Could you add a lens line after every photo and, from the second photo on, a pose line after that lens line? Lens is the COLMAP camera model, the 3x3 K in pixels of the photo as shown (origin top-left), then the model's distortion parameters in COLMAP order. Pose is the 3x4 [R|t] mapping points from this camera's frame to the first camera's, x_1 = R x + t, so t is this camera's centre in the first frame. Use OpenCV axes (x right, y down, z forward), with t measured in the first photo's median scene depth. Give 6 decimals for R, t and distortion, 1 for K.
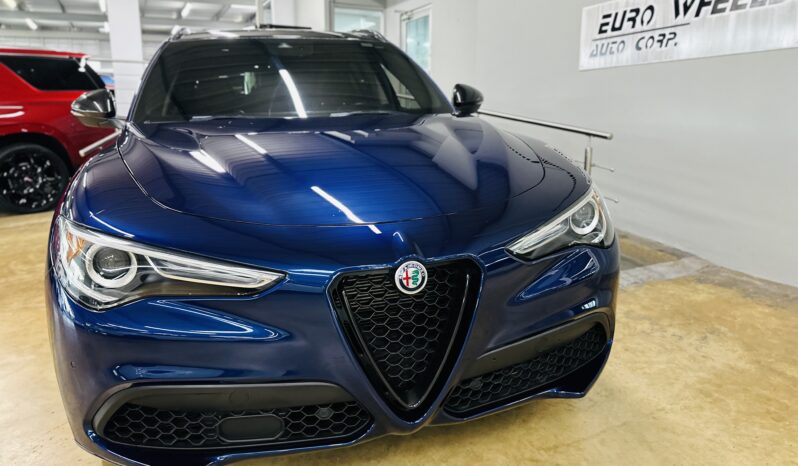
lens RADIAL K [[621.4, 0, 399.0], [0, 621.4, 233.0], [0, 0, 1]] dist [0.004771, 0.003720]
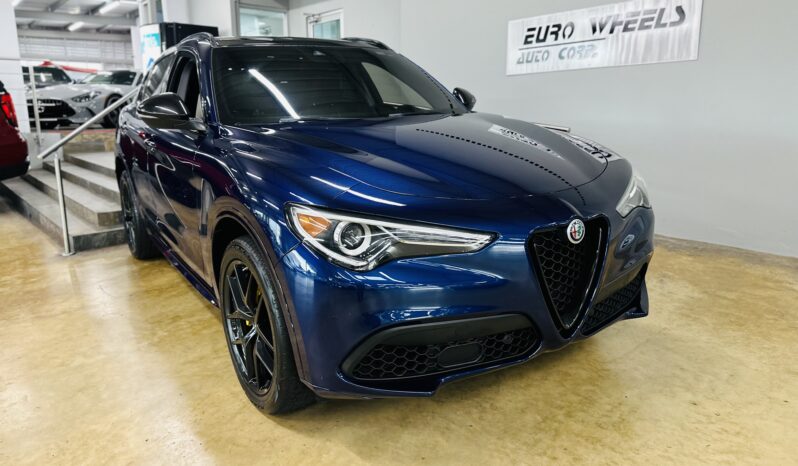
lens RADIAL K [[631.3, 0, 384.5], [0, 631.3, 242.9], [0, 0, 1]] dist [0.087293, -0.174903]
pose [[0.959339, -0.063589, 0.275001, -0.314063], [0.059730, 0.997963, 0.022393, 0.015761], [-0.275865, -0.005057, 0.961183, -0.102307]]
